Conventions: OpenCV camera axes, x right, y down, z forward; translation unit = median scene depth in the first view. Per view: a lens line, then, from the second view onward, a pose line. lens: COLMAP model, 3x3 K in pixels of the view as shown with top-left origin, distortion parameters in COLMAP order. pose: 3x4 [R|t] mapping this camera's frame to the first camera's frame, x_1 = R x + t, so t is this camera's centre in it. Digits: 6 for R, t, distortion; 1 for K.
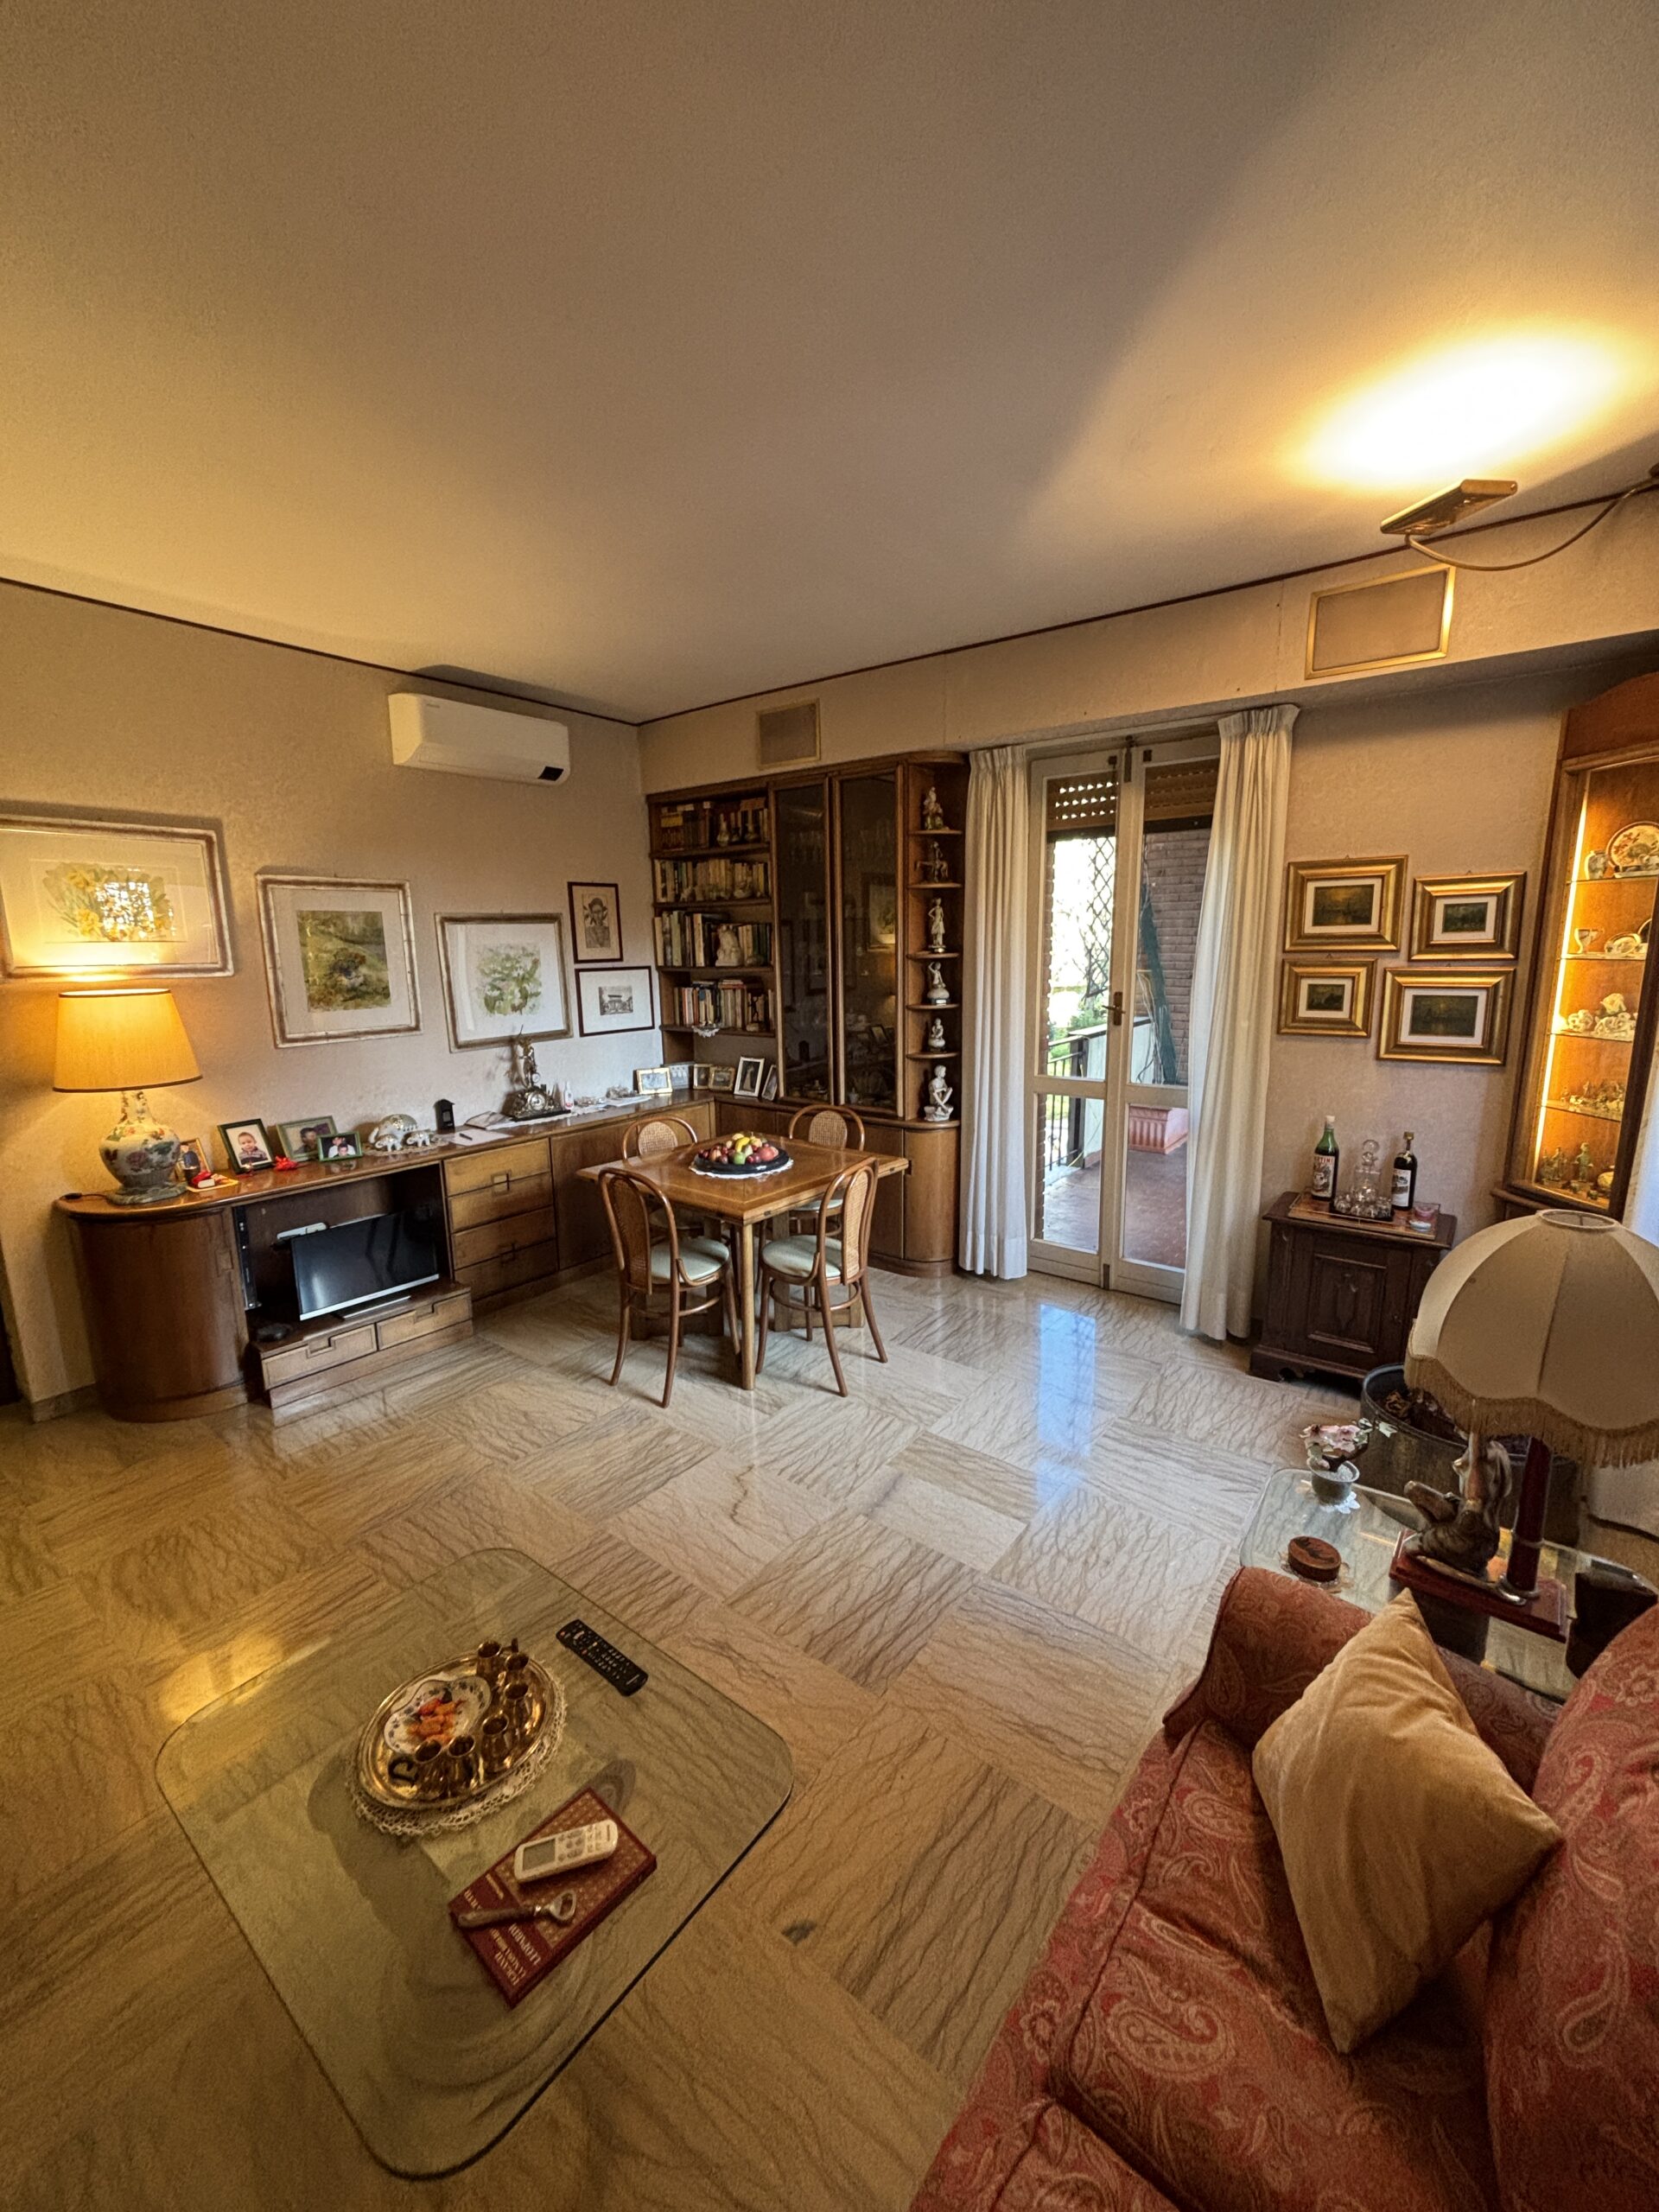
lens RADIAL K [[885.5, 0, 831.5], [0, 885.5, 1109.0], [0, 0, 1]] dist [-0.002985, -0.000533]
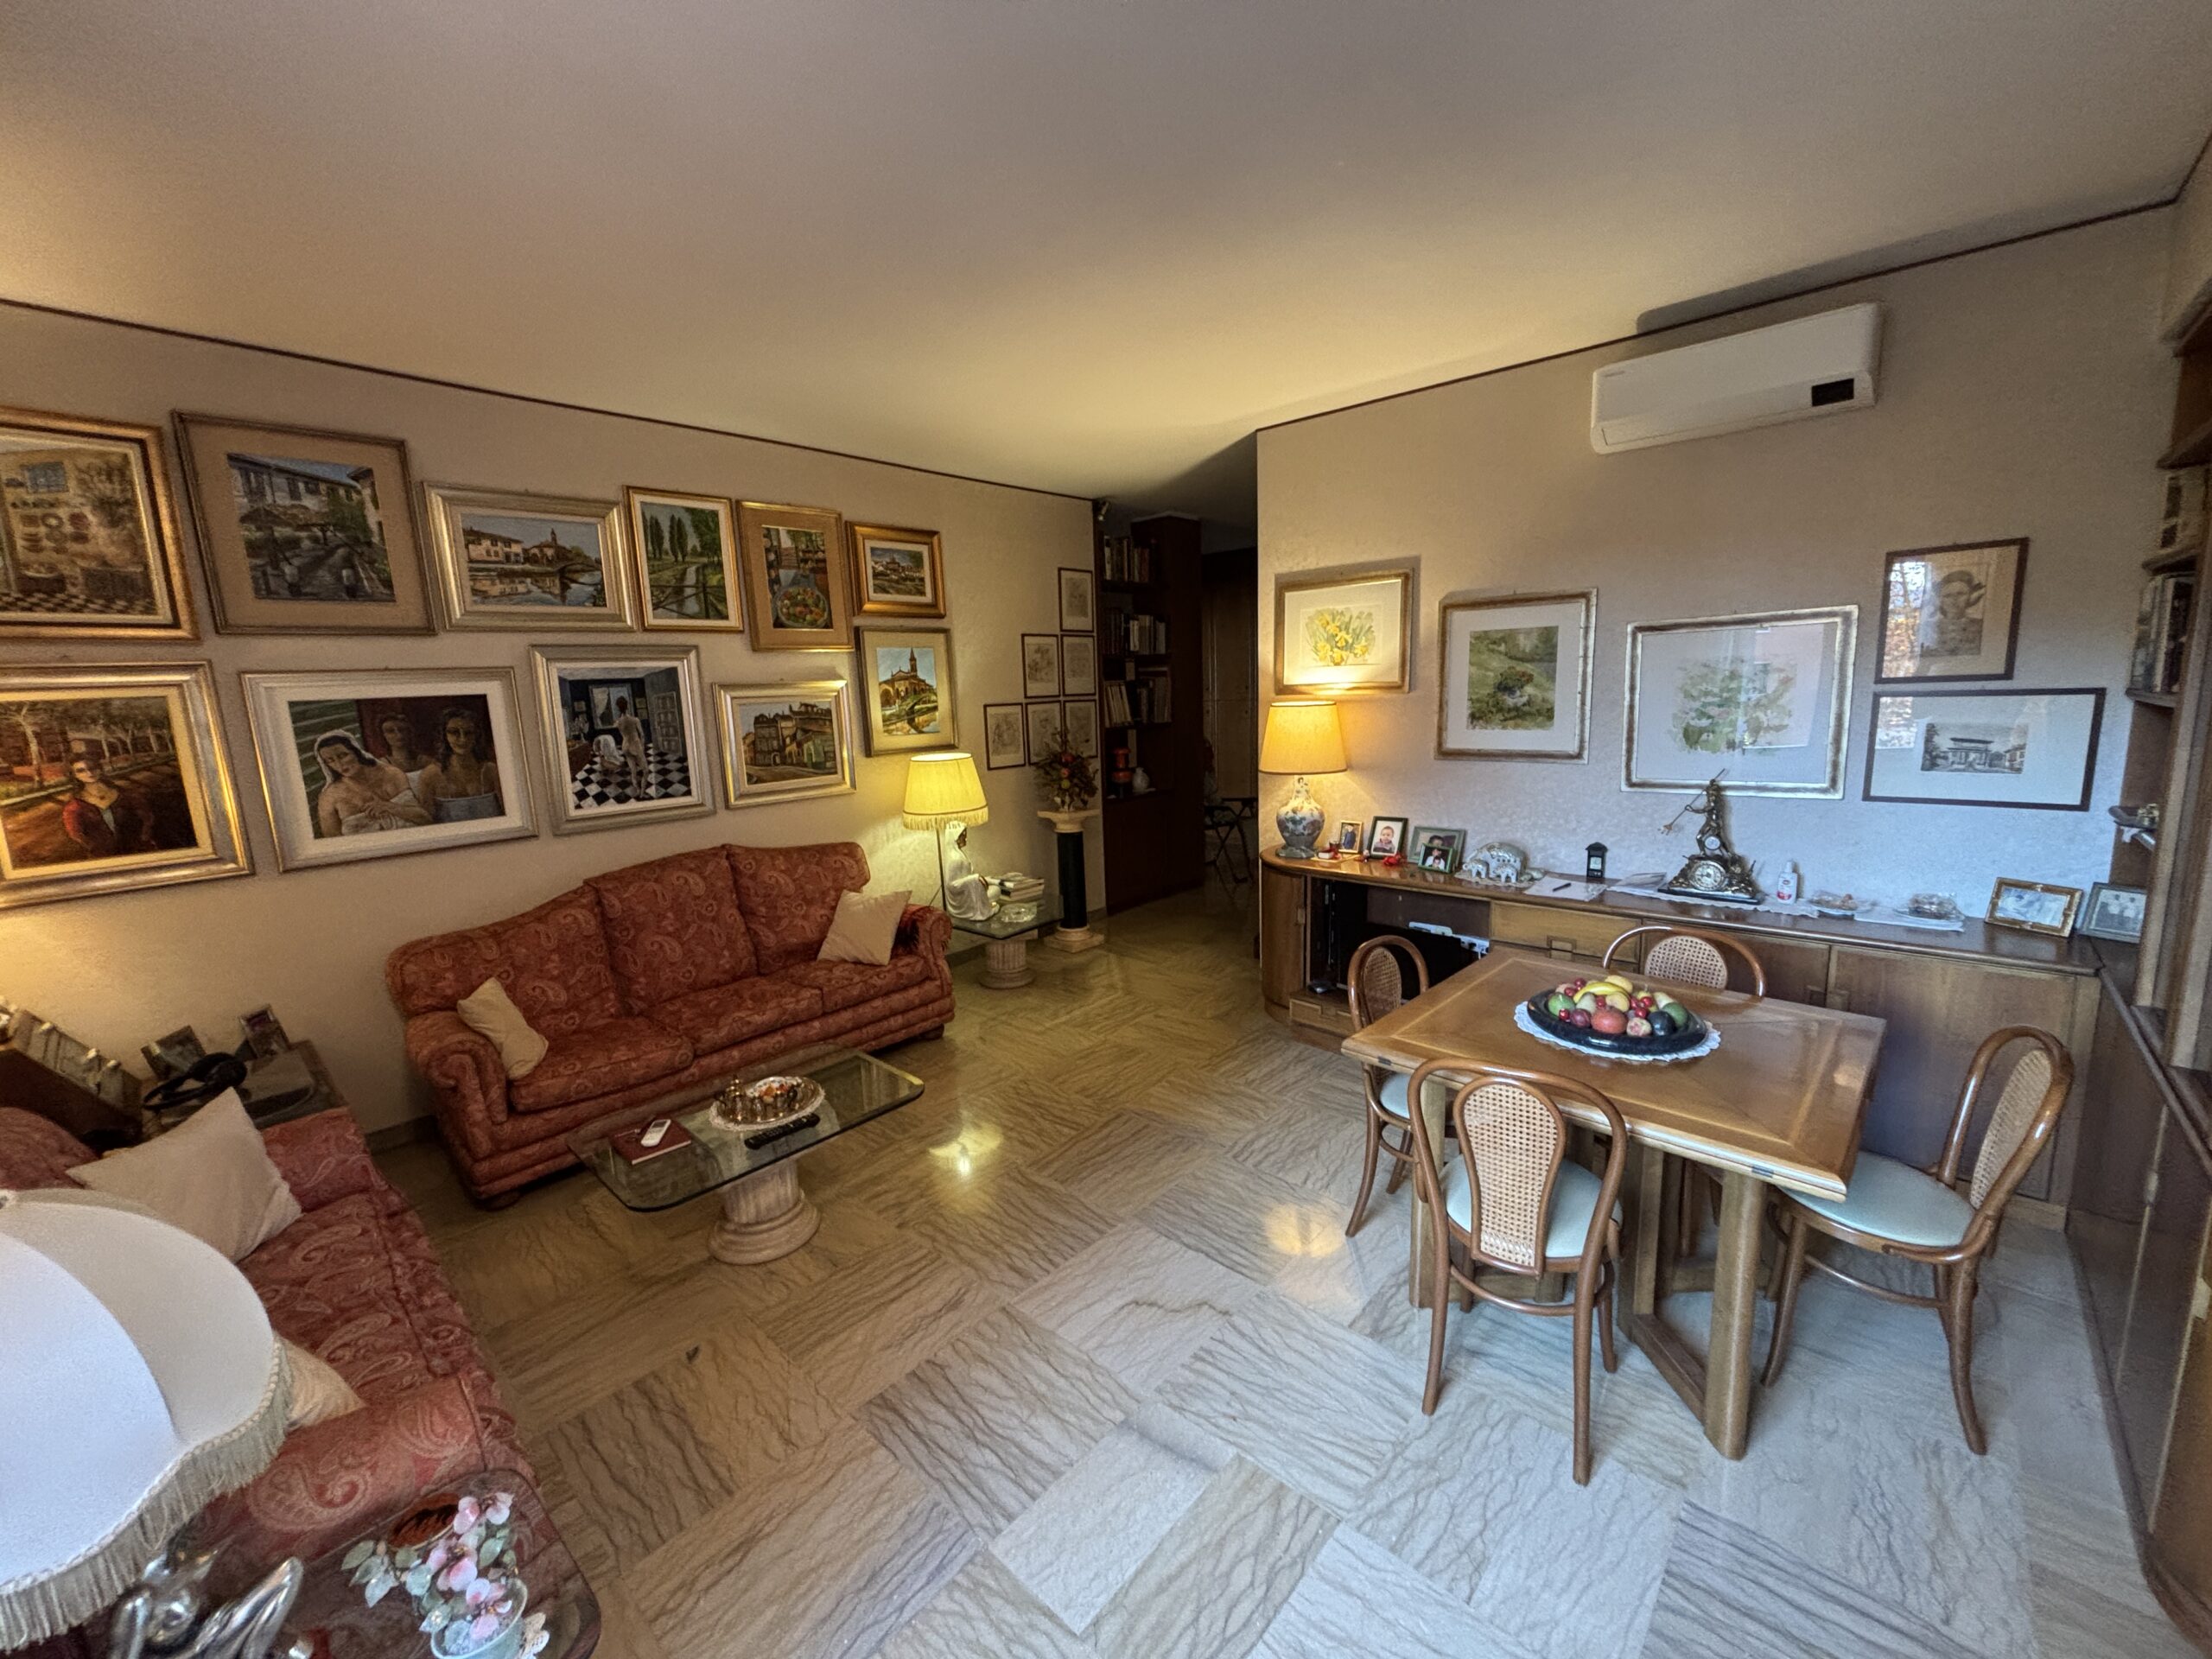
lens RADIAL K [[885.5, 0, 1109.2], [0, 885.5, 831.5], [0, 0, 1]] dist [-0.002985, -0.000533]
pose [[-0.078049, 0.183133, -0.979985, 0.480482], [-0.150324, 0.969583, 0.193161, -0.128280], [0.985551, 0.162392, -0.048145, 0.643083]]
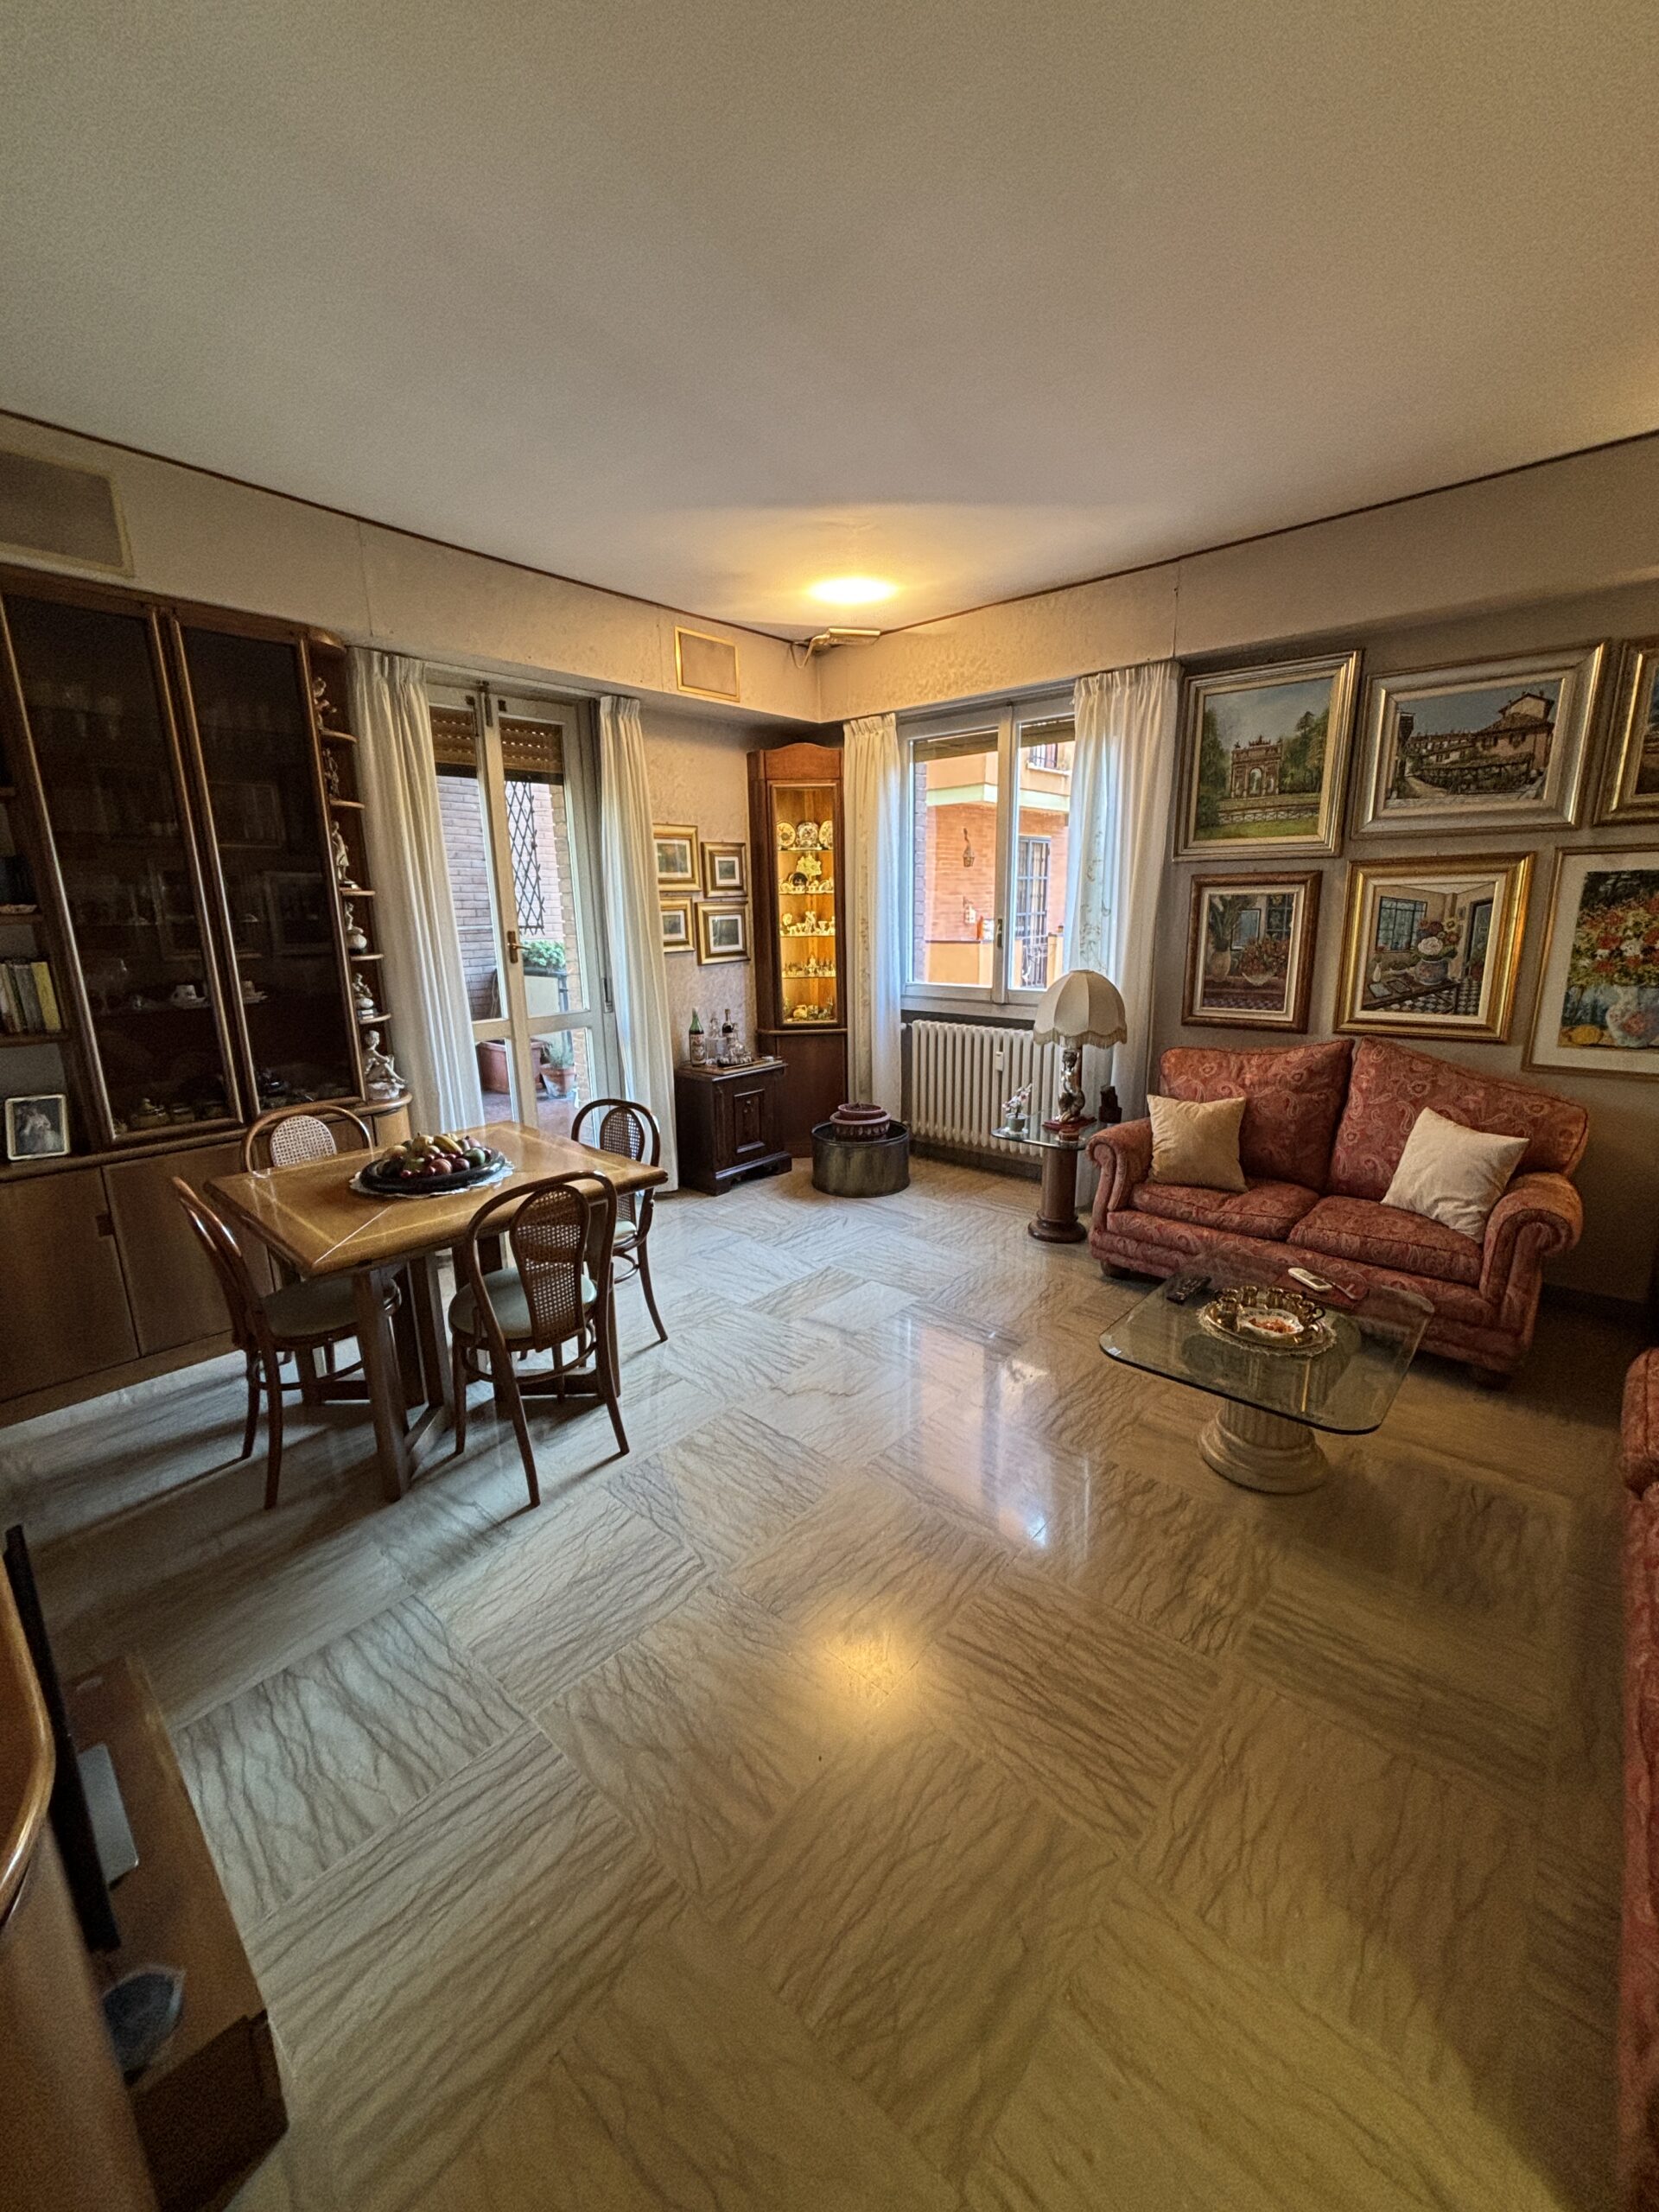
lens RADIAL K [[885.5, 0, 834.8], [0, 885.5, 1108.6], [0, 0, 1]] dist [-0.002985, -0.000533]
pose [[0.063057, -0.218748, 0.973742, -0.746447], [0.201531, 0.958375, 0.202245, -0.067945], [-0.977450, 0.183486, 0.104517, 0.574818]]
